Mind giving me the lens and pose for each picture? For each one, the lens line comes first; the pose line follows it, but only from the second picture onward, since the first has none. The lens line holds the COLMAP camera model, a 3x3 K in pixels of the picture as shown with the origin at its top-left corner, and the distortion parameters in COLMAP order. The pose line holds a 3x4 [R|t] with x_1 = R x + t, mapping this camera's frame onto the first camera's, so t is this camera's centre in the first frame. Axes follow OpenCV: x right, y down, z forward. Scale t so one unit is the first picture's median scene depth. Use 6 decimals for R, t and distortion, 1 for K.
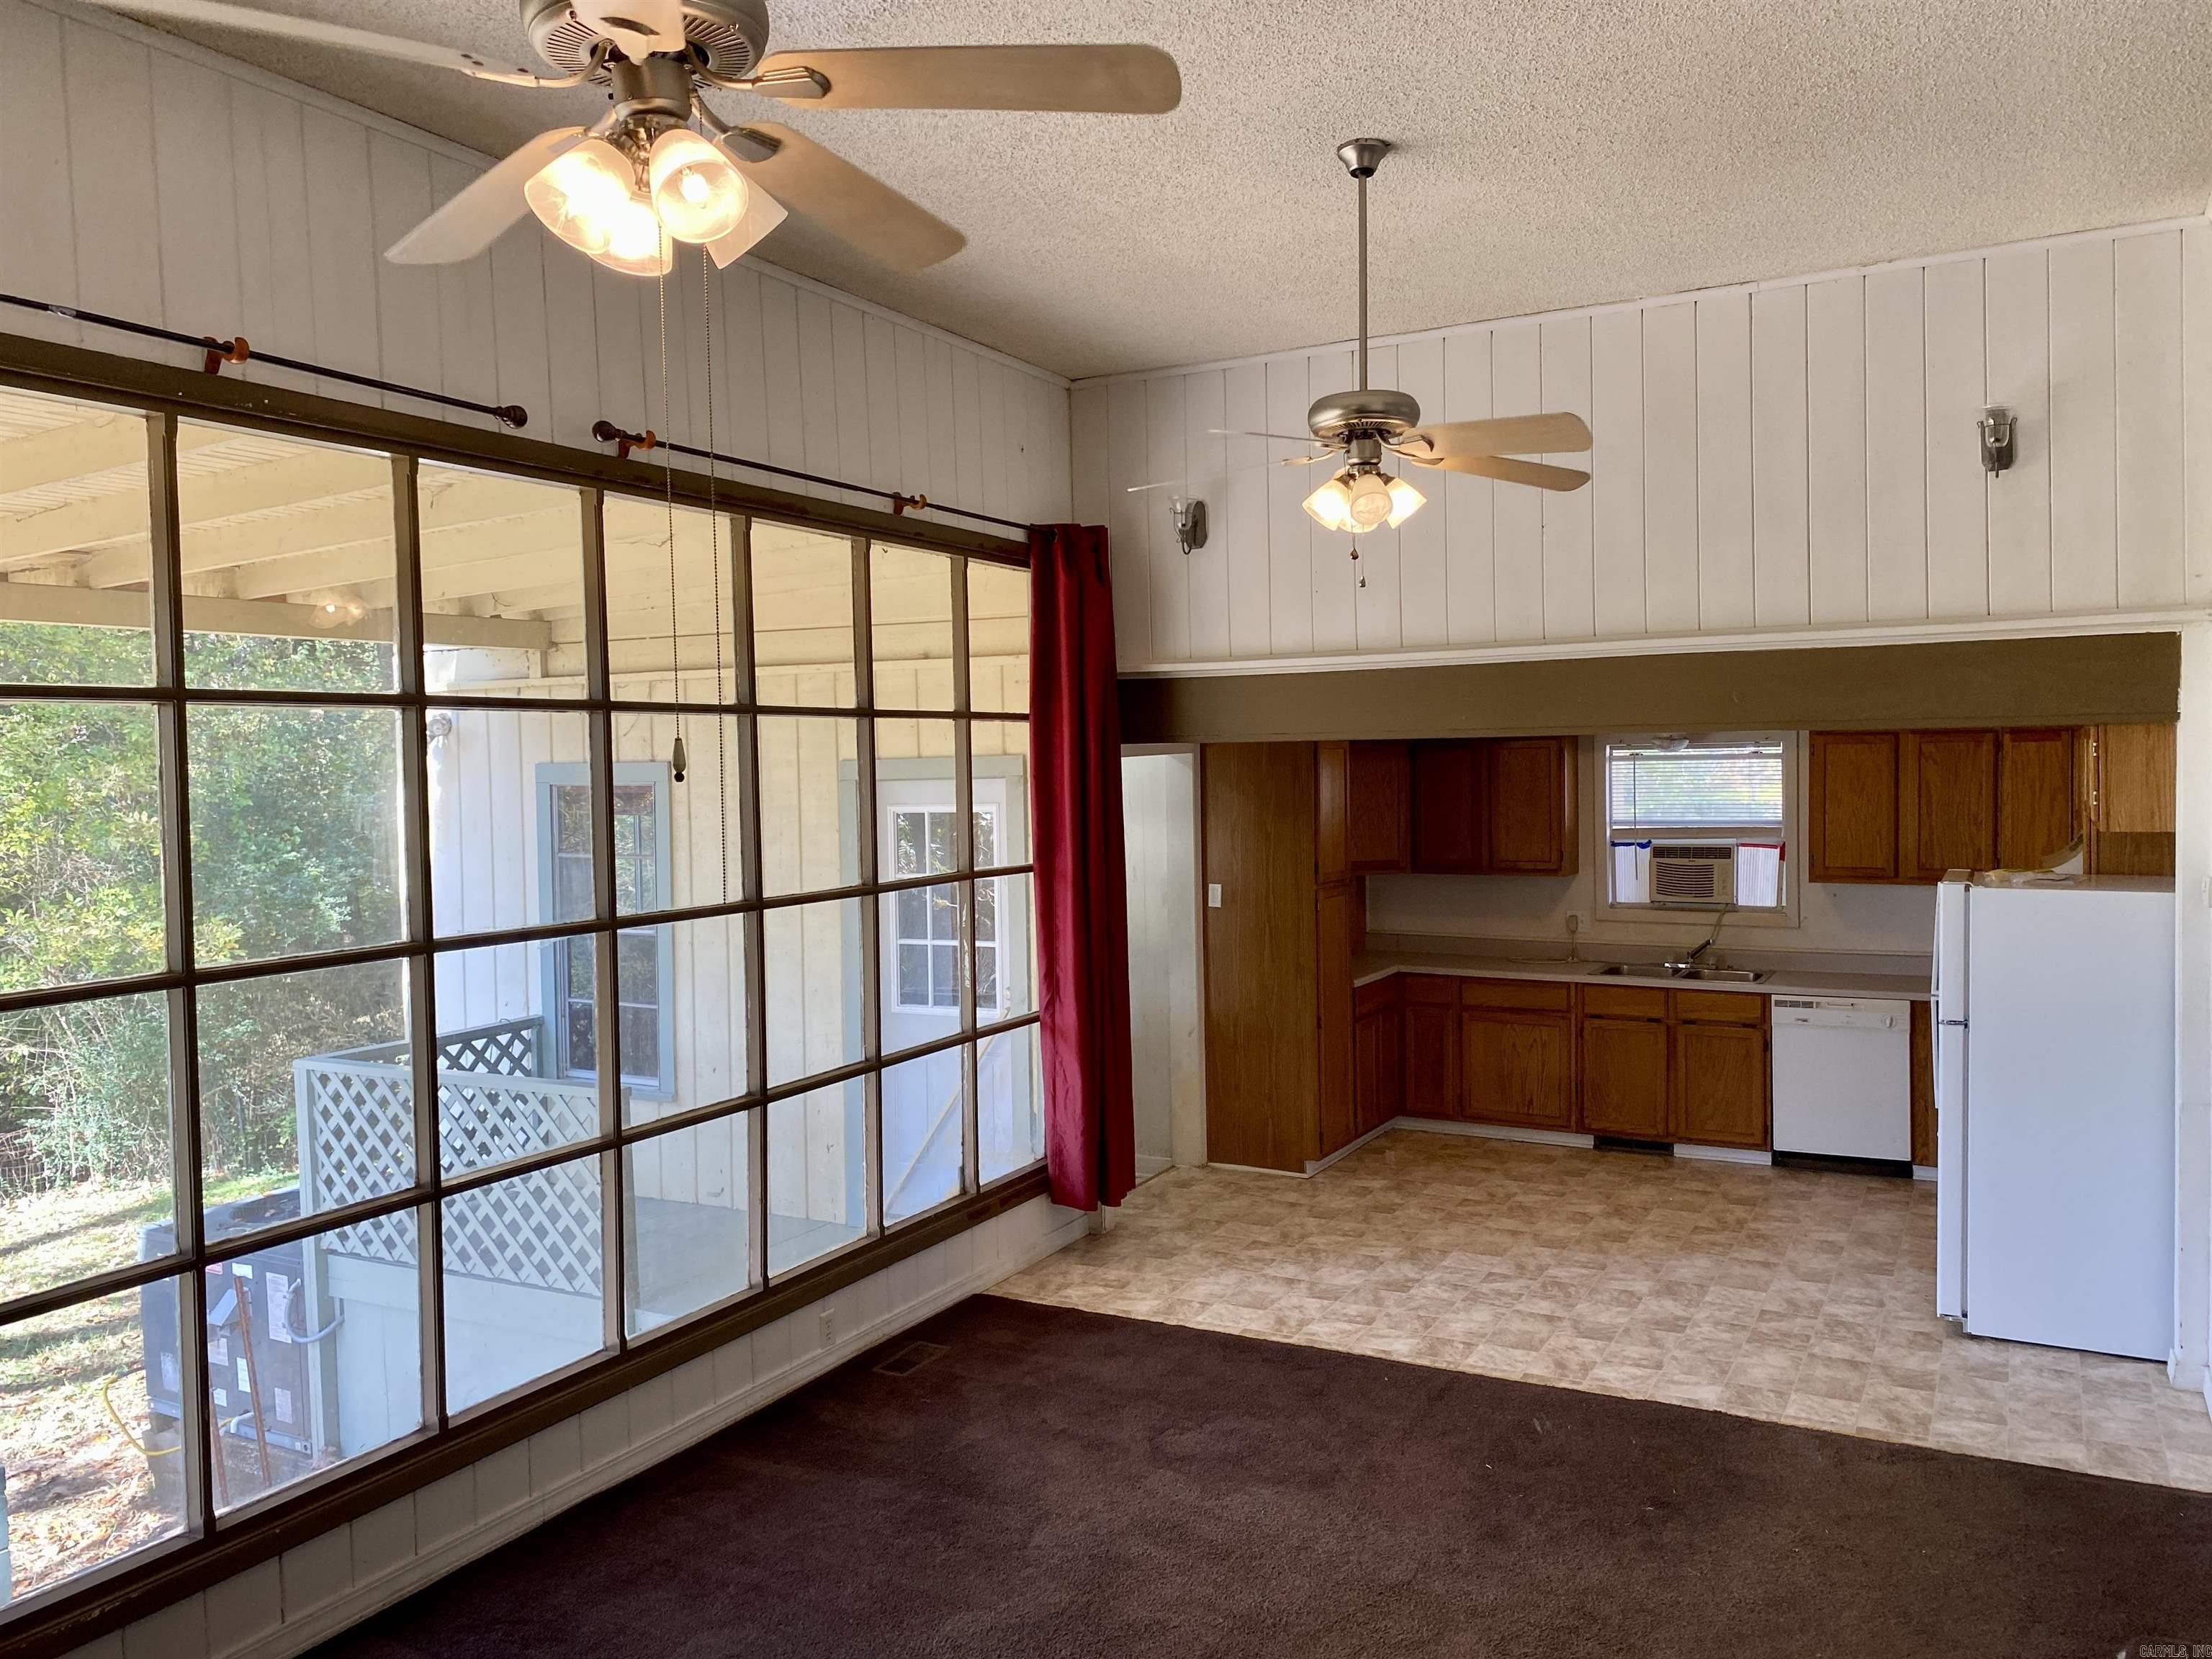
lens RADIAL K [[1667.0, 0, 1133.5], [0, 1667.0, 809.3], [0, 0, 1]] dist [0.013065, -0.013144]
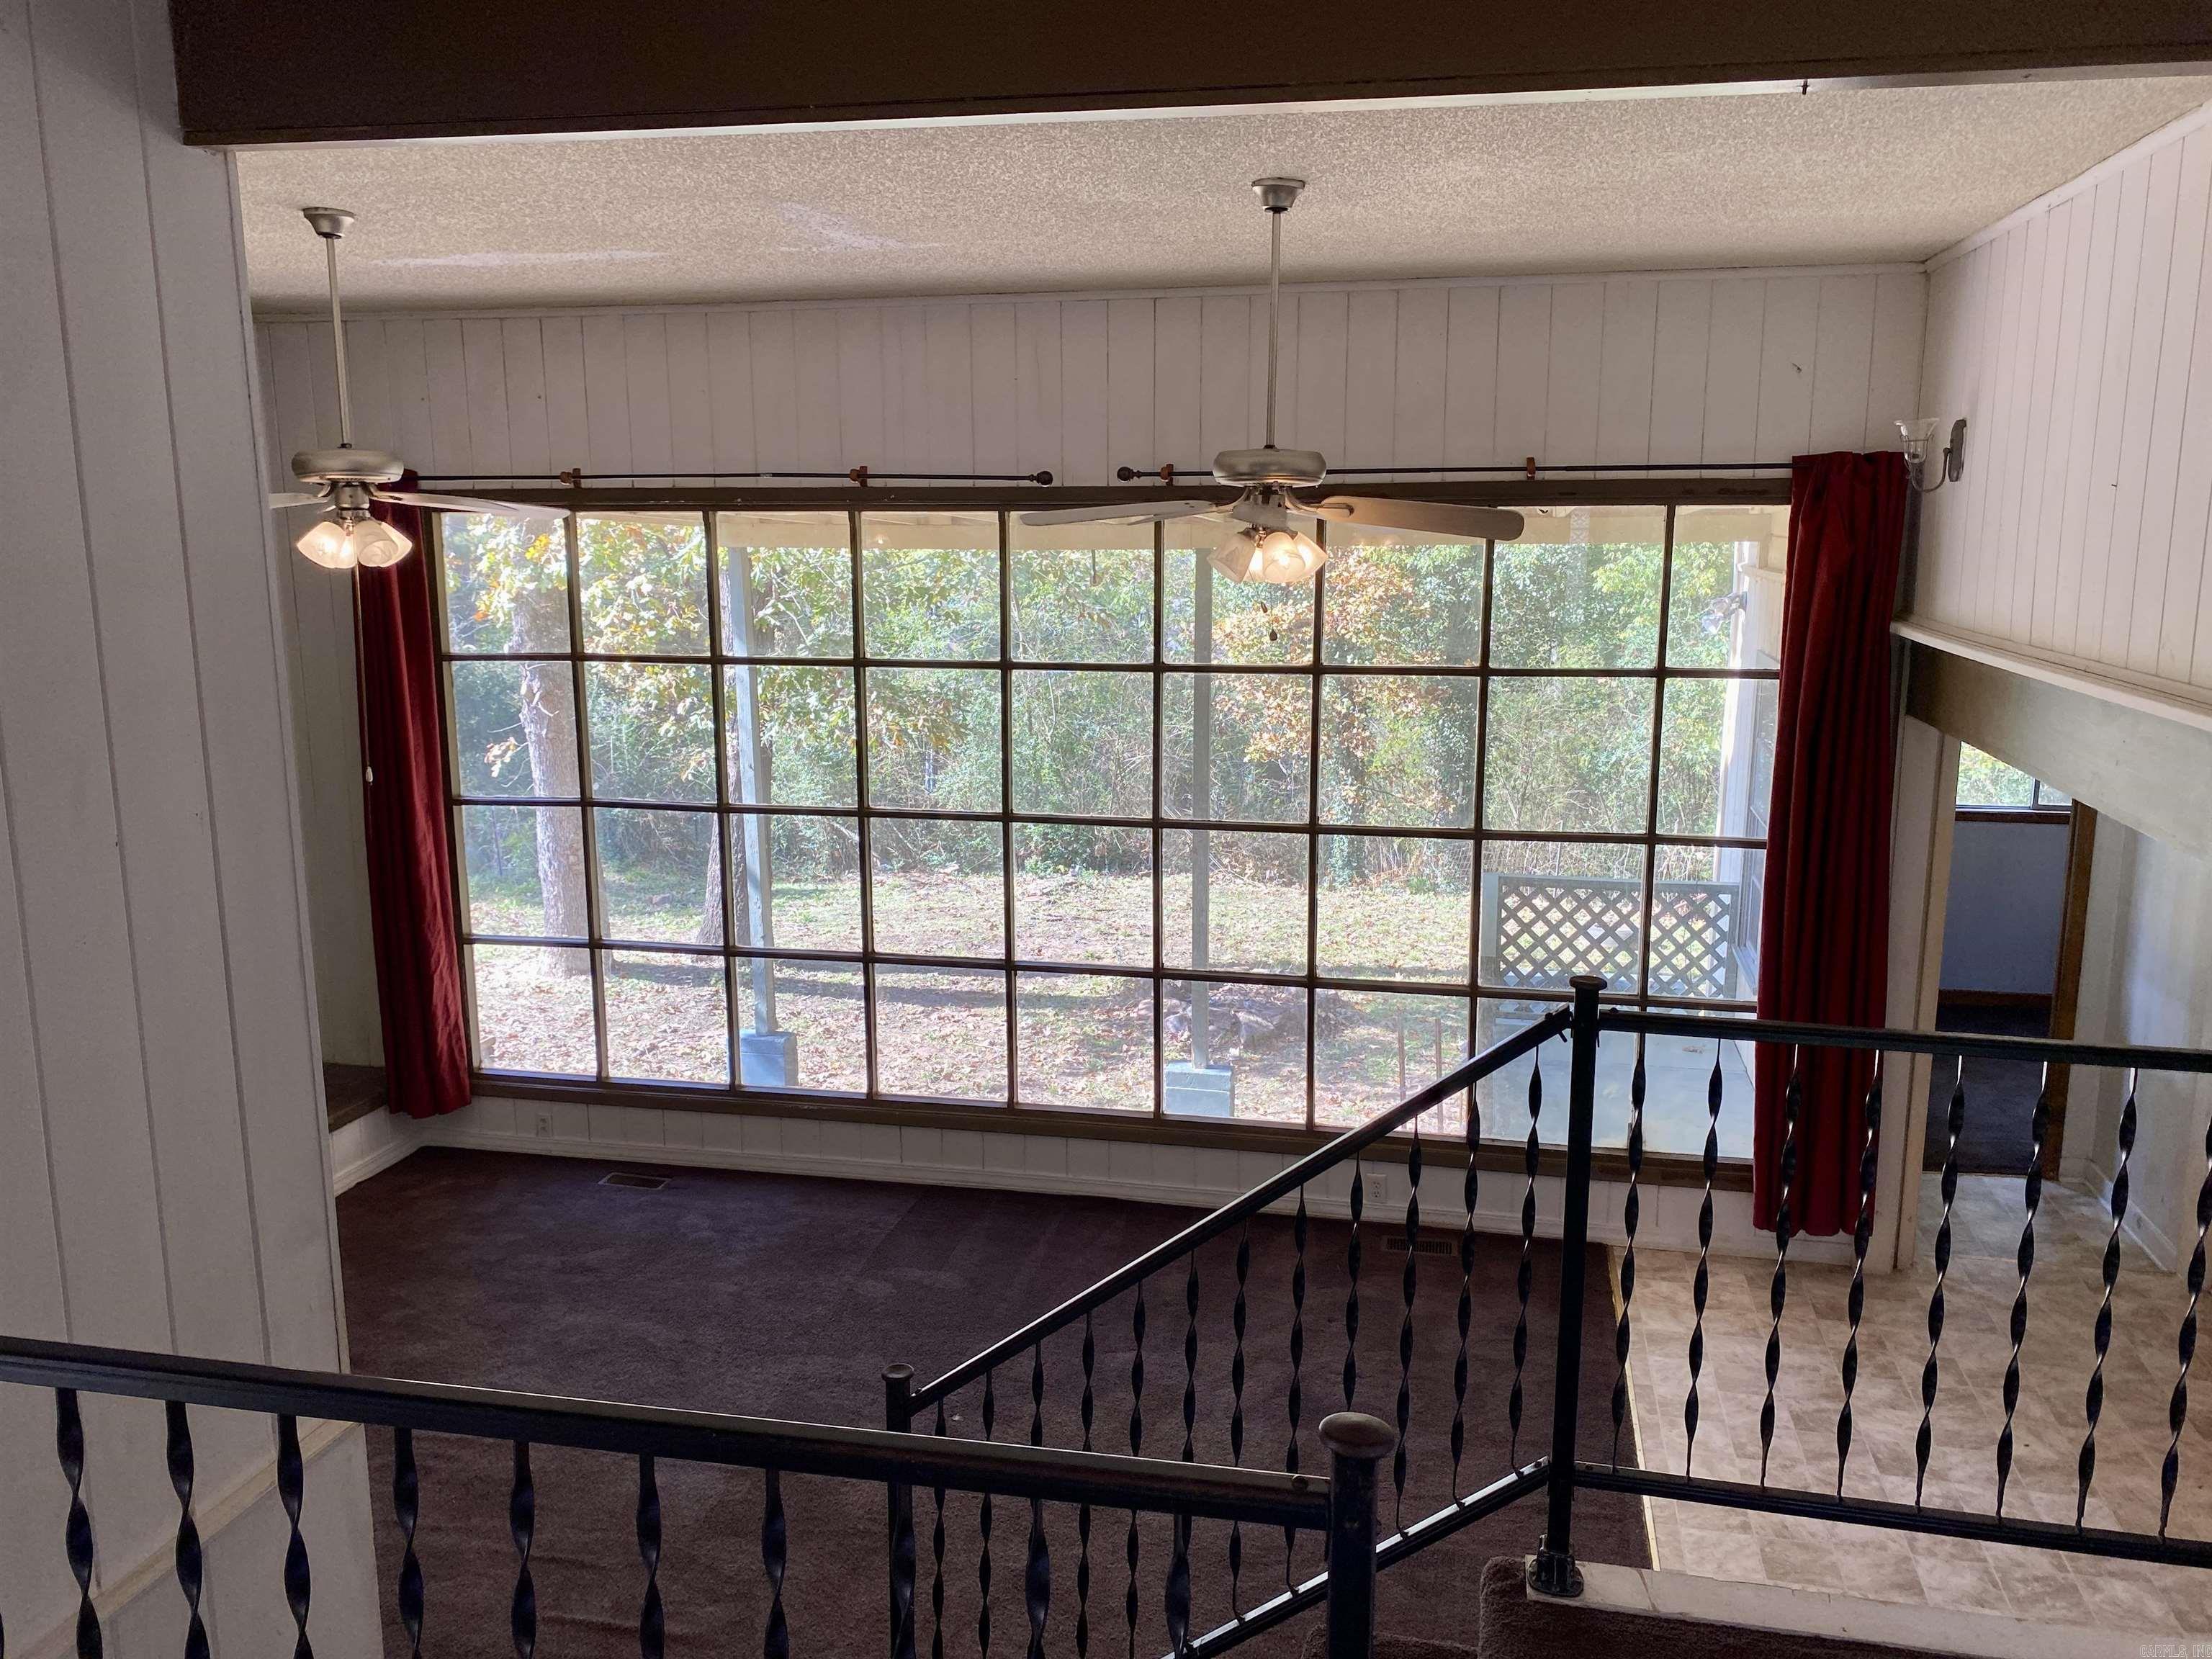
lens RADIAL K [[1688.4, 0, 1103.3], [0, 1688.4, 821.1], [0, 0, 1]] dist [0.025974, -0.027616]
pose [[0.254861, 0.189649, -0.948198, 0.672427], [-0.025781, 0.981563, 0.189393, -0.133143], [0.966634, -0.023823, 0.255051, 0.394879]]
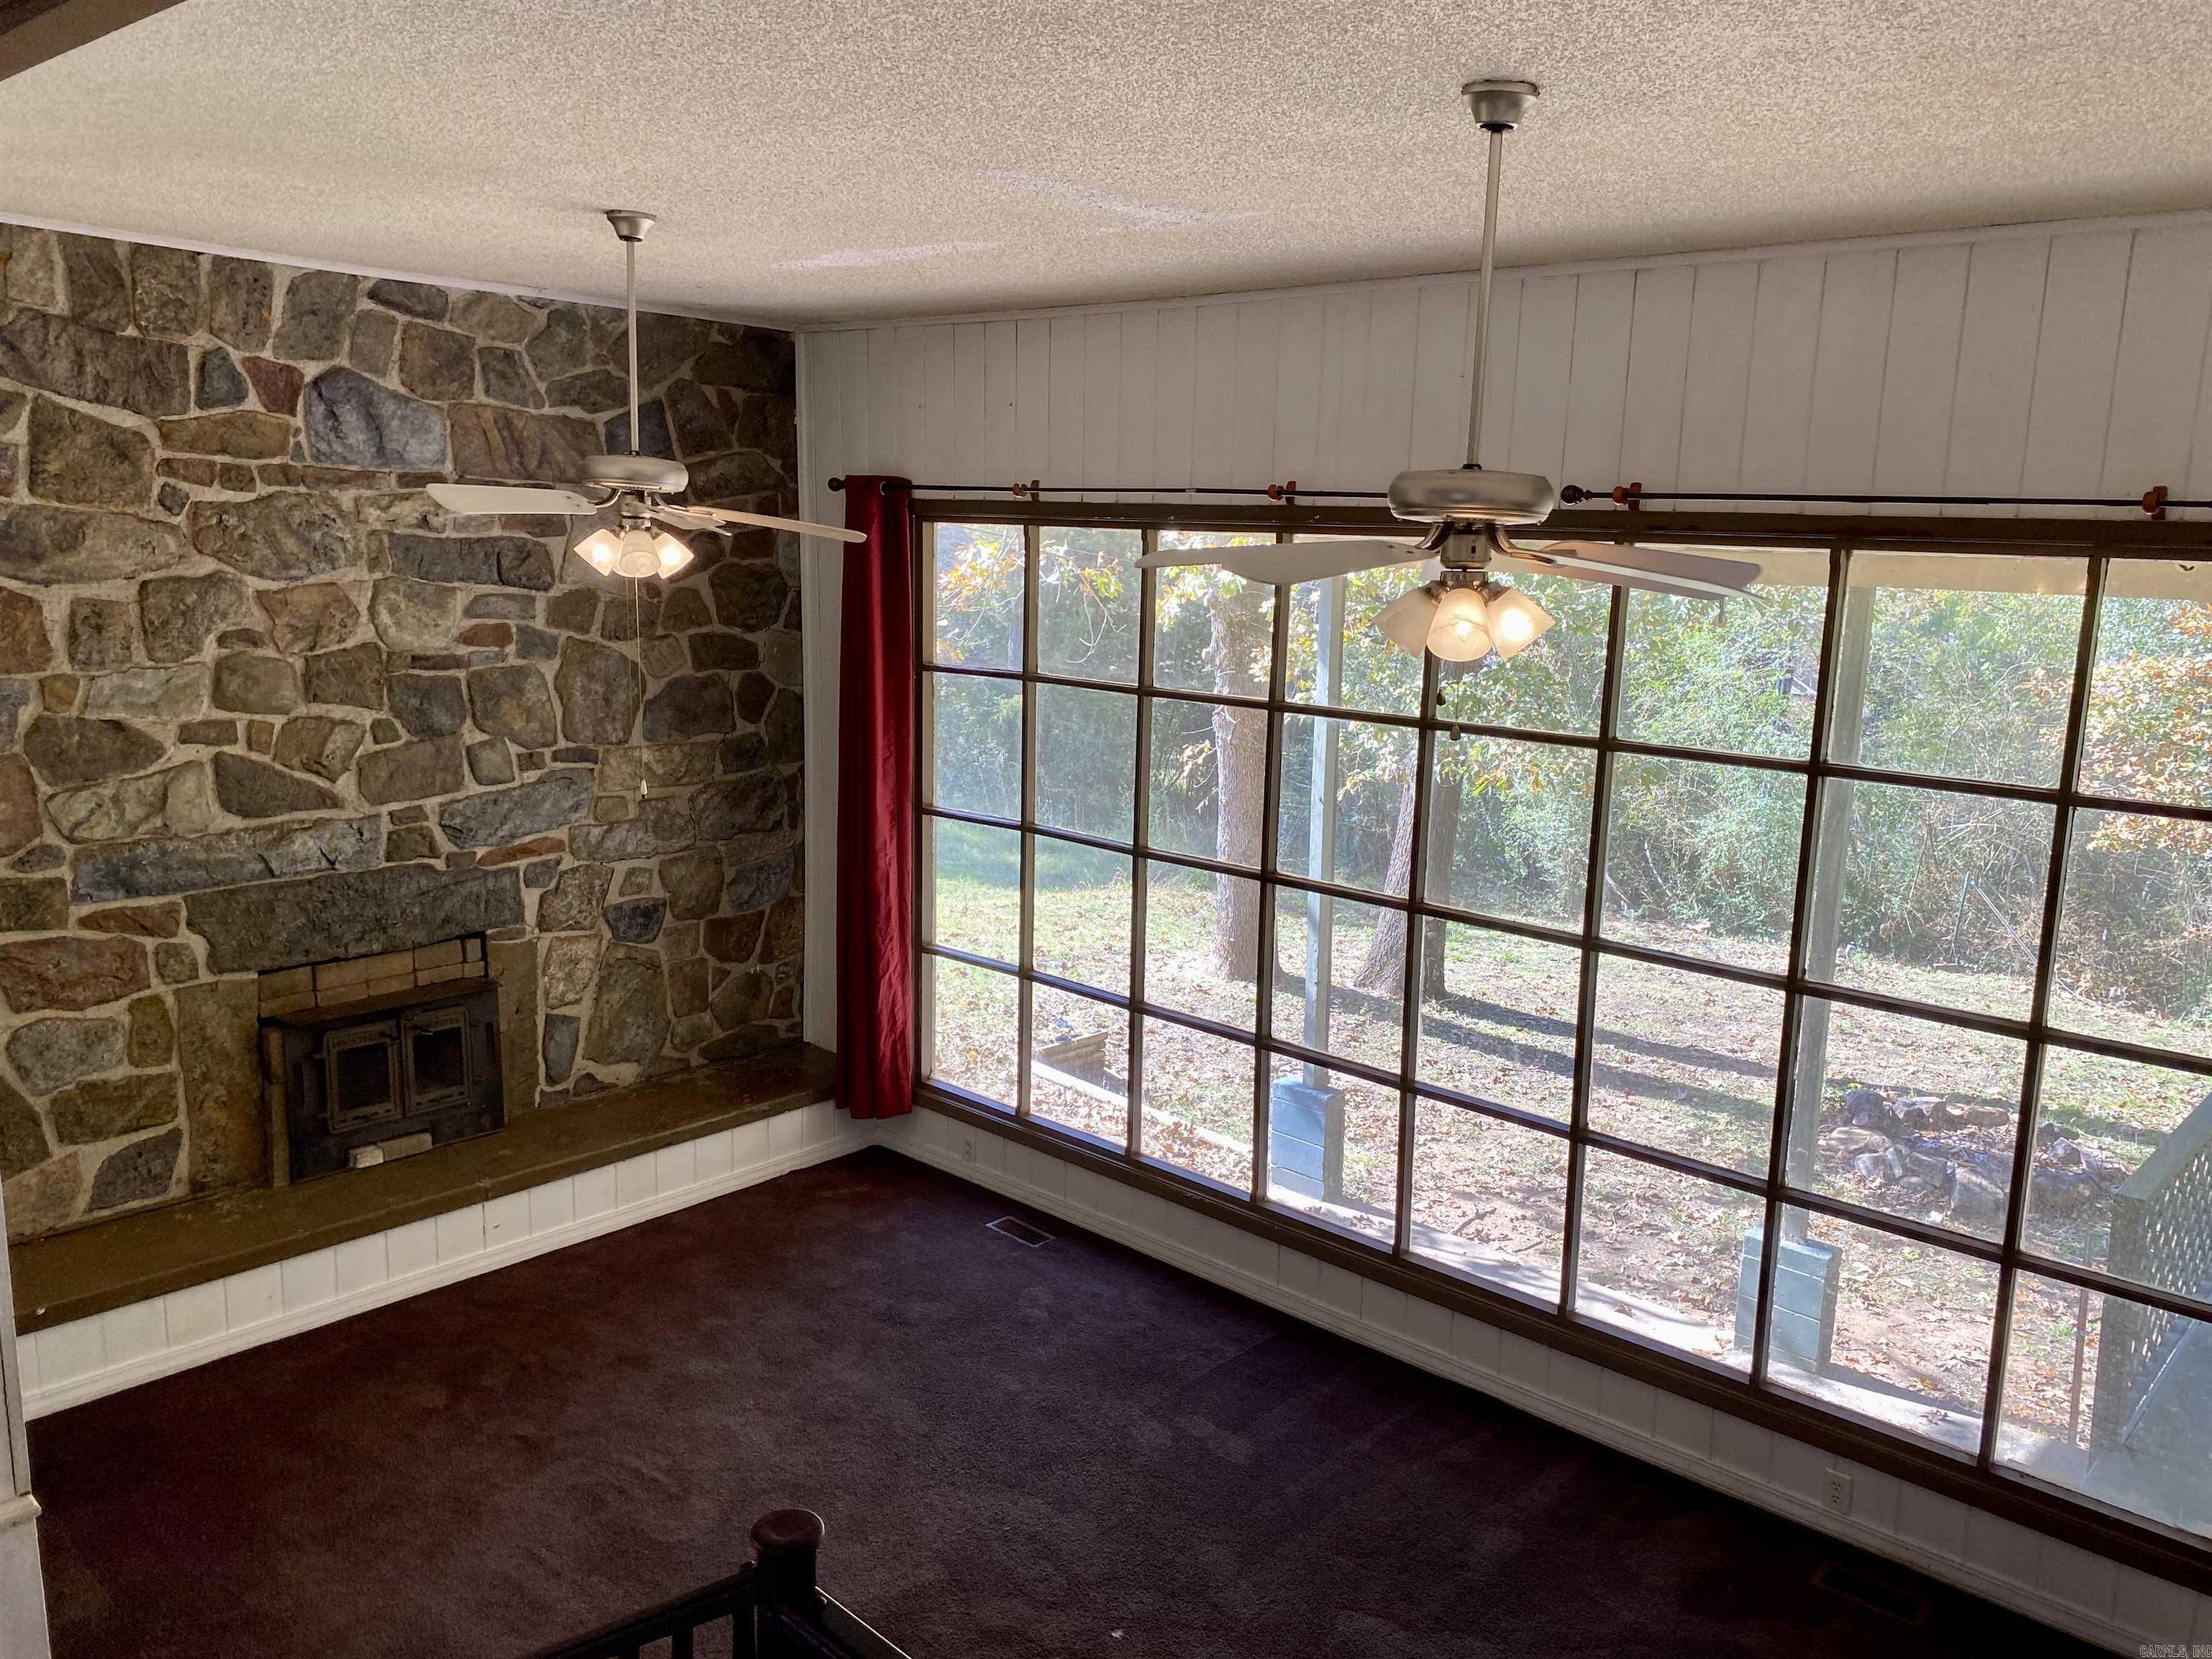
lens RADIAL K [[1681.1, 0, 1106.8], [0, 1681.1, 808.1], [0, 0, 1]] dist [0.040204, -0.044879]
pose [[-0.259964, 0.180217, -0.948652, 0.527071], [-0.046329, 0.978970, 0.198672, -0.148177], [0.964506, 0.095597, -0.246148, 0.635998]]
